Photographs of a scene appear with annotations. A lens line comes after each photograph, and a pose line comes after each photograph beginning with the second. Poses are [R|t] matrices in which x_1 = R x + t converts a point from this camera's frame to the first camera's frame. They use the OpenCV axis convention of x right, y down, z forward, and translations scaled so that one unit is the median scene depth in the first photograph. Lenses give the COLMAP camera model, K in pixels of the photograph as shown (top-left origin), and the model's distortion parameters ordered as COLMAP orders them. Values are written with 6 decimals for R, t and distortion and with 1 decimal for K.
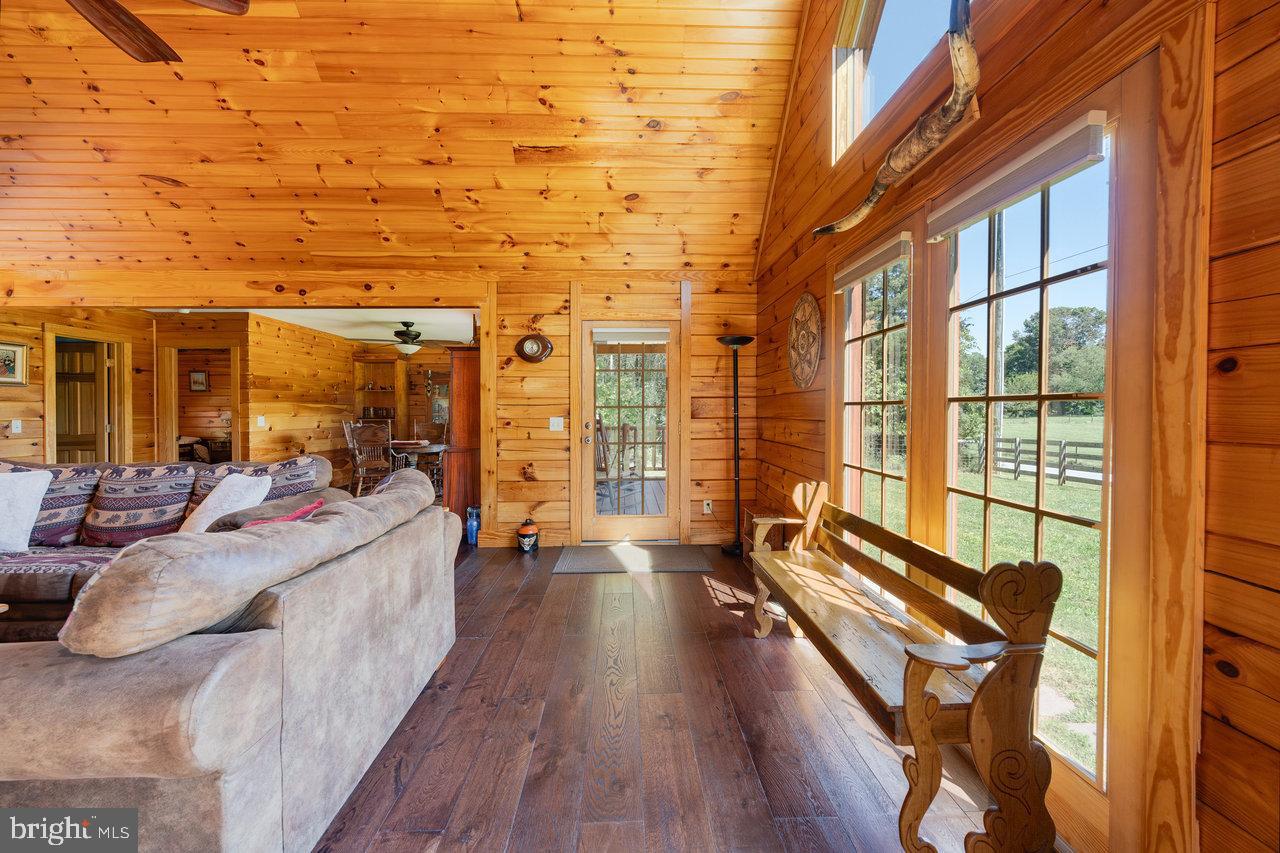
lens RADIAL K [[516.9, 0, 639.1], [0, 516.9, 428.6], [0, 0, 1]] dist [-0.001905, -0.000240]
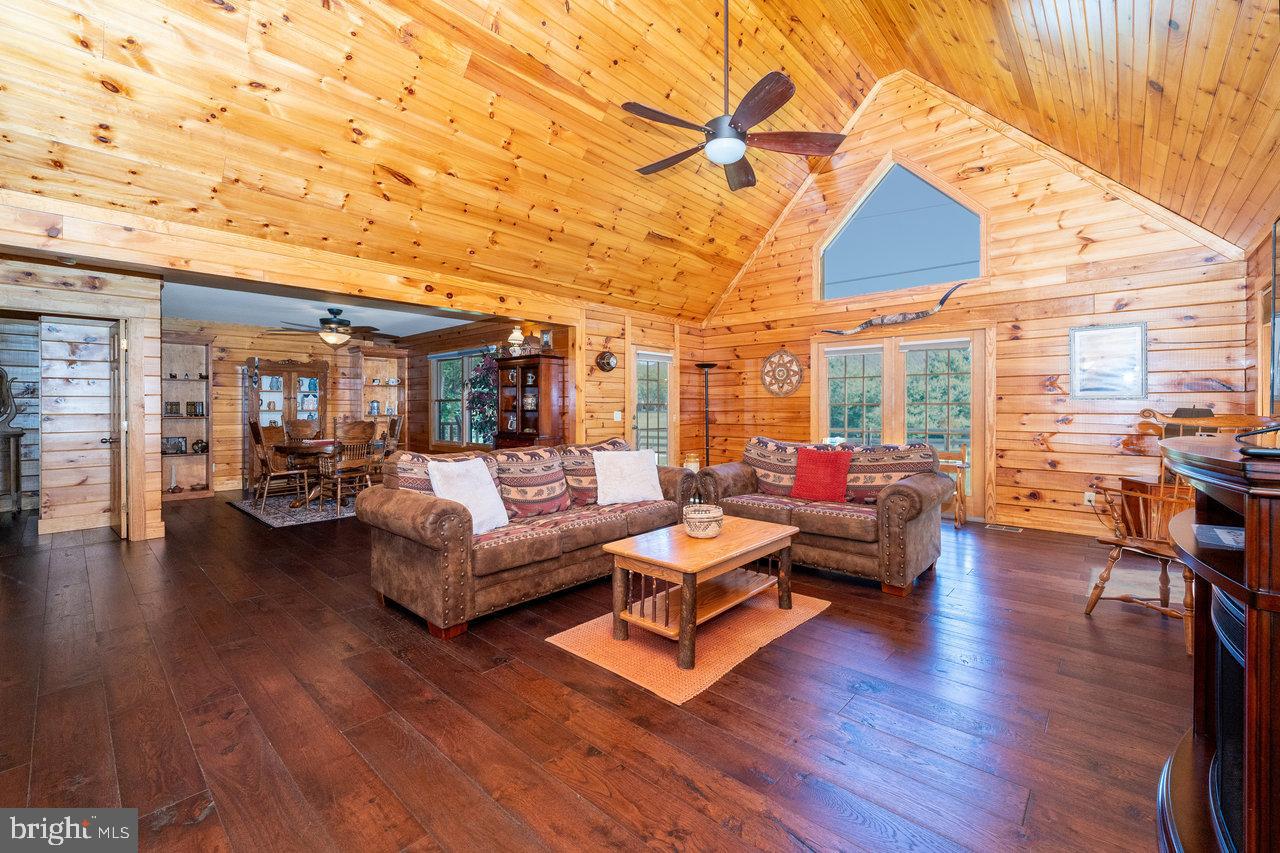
lens RADIAL K [[525.0, 0, 622.0], [0, 525.0, 421.2], [0, 0, 1]] dist [0.000086, 0.000379]
pose [[0.715097, -0.015362, 0.698856, -1.162954], [0.022531, 0.999746, -0.001079, 0.006543], [-0.698662, 0.016517, 0.715261, -0.025616]]
